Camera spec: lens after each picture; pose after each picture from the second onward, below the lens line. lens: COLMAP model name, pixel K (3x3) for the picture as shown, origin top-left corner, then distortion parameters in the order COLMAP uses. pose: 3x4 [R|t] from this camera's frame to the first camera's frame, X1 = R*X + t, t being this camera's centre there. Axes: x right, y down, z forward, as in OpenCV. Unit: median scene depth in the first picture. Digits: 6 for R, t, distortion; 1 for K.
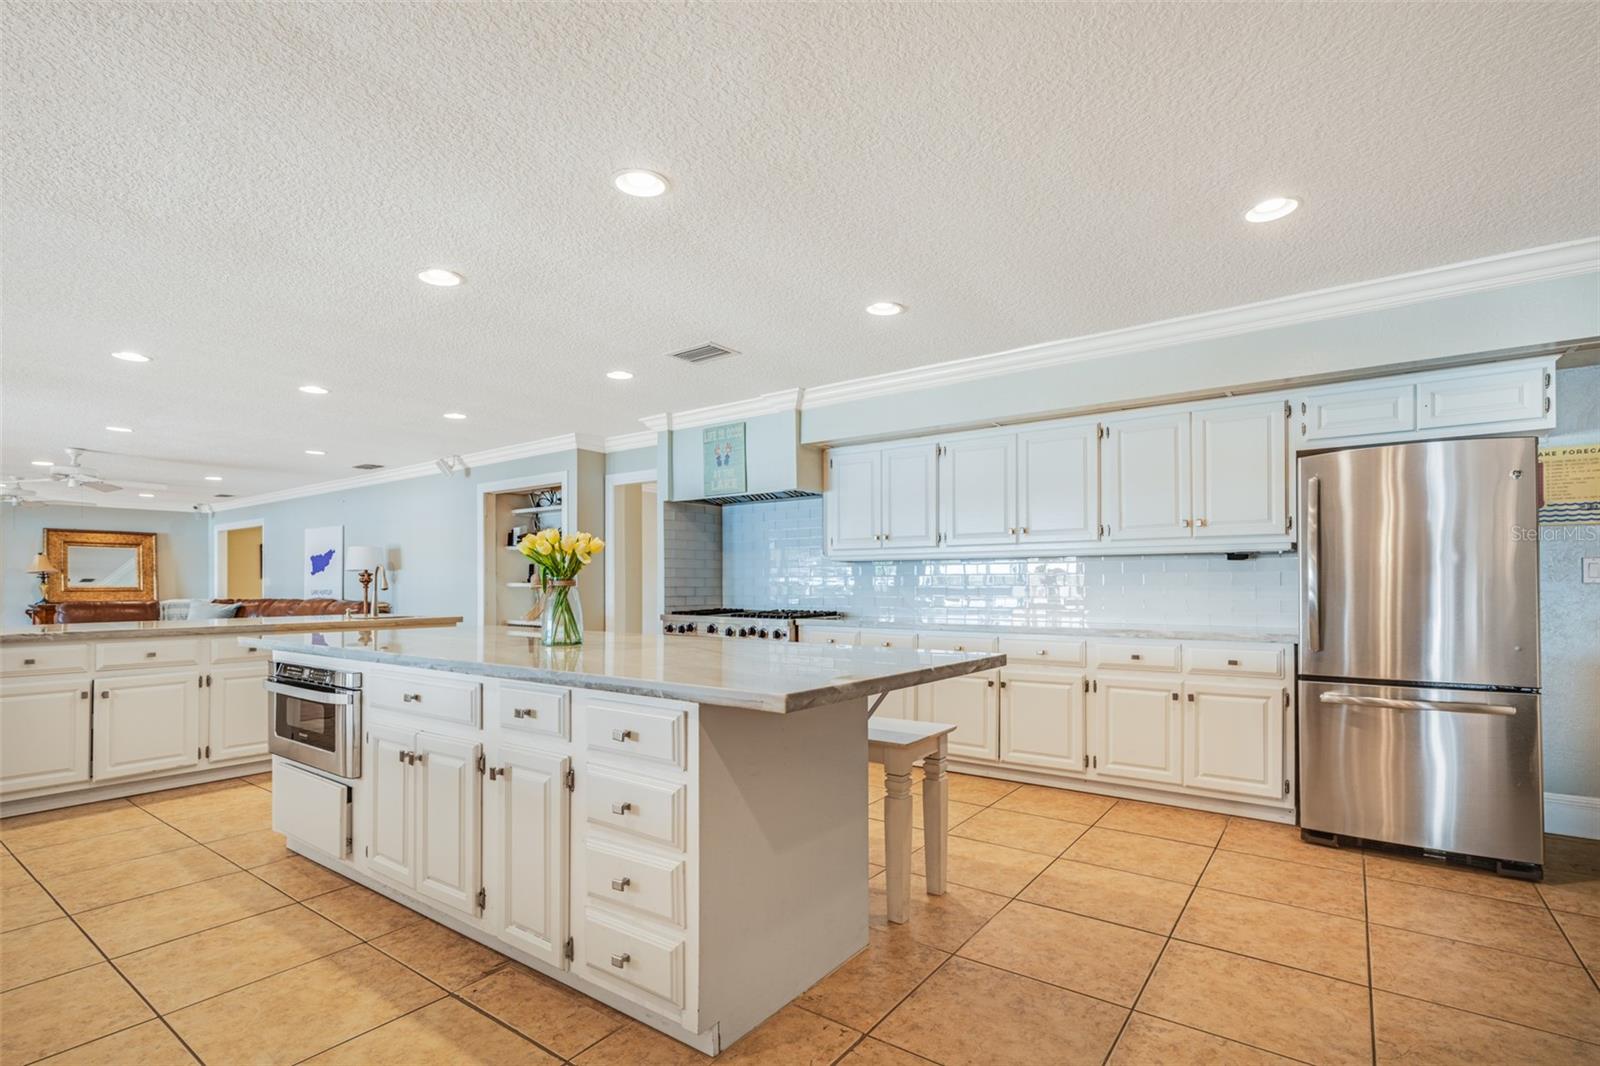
lens RADIAL K [[759.4, 0, 787.9], [0, 759.4, 578.9], [0, 0, 1]] dist [-0.000162, -0.000170]
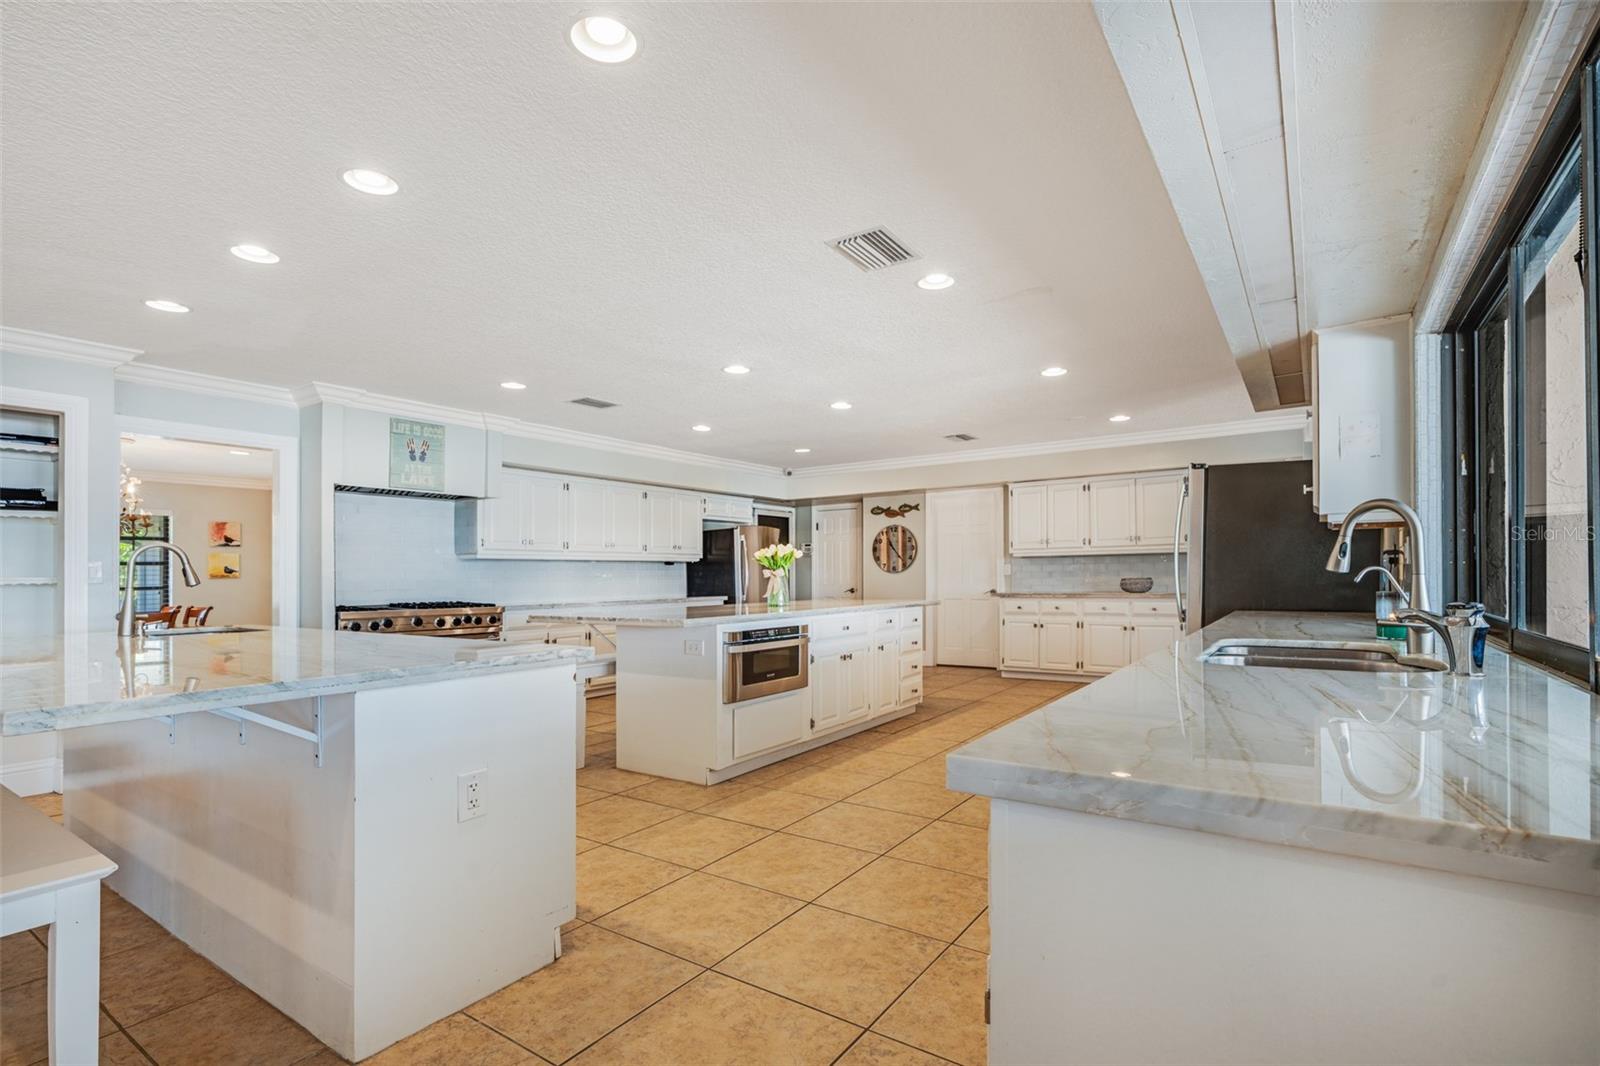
lens RADIAL K [[759.4, 0, 787.9], [0, 759.4, 578.9], [0, 0, 1]] dist [-0.000162, -0.000170]
pose [[-0.028211, 0.000842, 0.999602, -1.321751], [0.004049, 0.999992, -0.000728, 0.013726], [-0.999594, 0.004027, -0.028214, 0.631809]]
